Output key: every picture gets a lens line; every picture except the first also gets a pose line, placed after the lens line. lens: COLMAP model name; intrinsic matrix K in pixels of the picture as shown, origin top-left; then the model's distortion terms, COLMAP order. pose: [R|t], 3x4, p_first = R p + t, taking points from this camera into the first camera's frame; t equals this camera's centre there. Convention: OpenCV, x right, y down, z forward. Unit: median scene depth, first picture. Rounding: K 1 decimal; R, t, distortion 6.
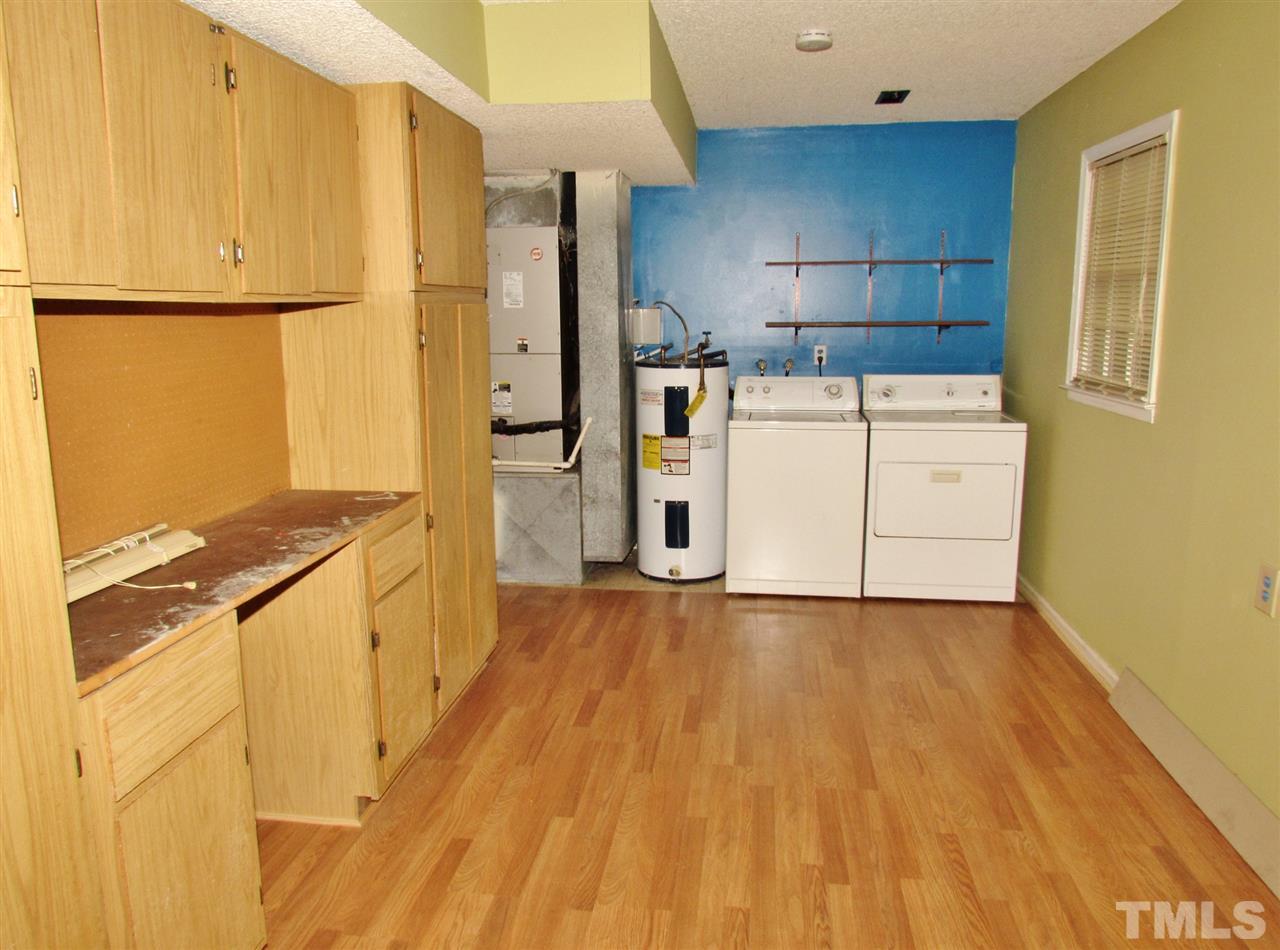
lens RADIAL K [[911.9, 0, 629.9], [0, 911.9, 465.1], [0, 0, 1]] dist [-0.017938, 0.003354]
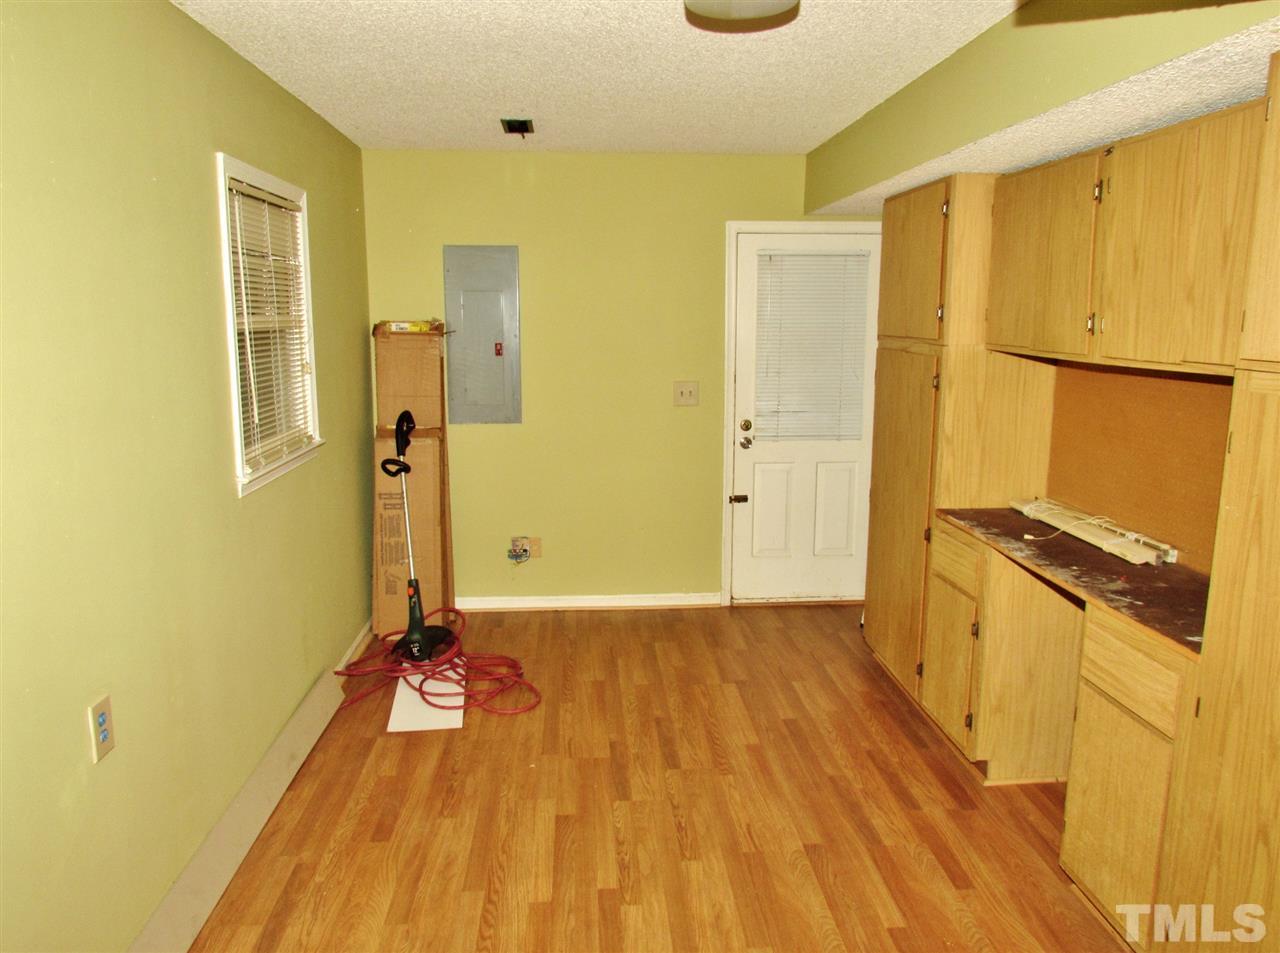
lens RADIAL K [[911.9, 0, 639.0], [0, 911.9, 480.6], [0, 0, 1]] dist [-0.017938, 0.003354]
pose [[-0.978872, 0.034007, -0.201625, 0.407711], [-0.039452, 0.936133, 0.349426, -0.401468], [0.200631, 0.349998, -0.915013, 1.886890]]
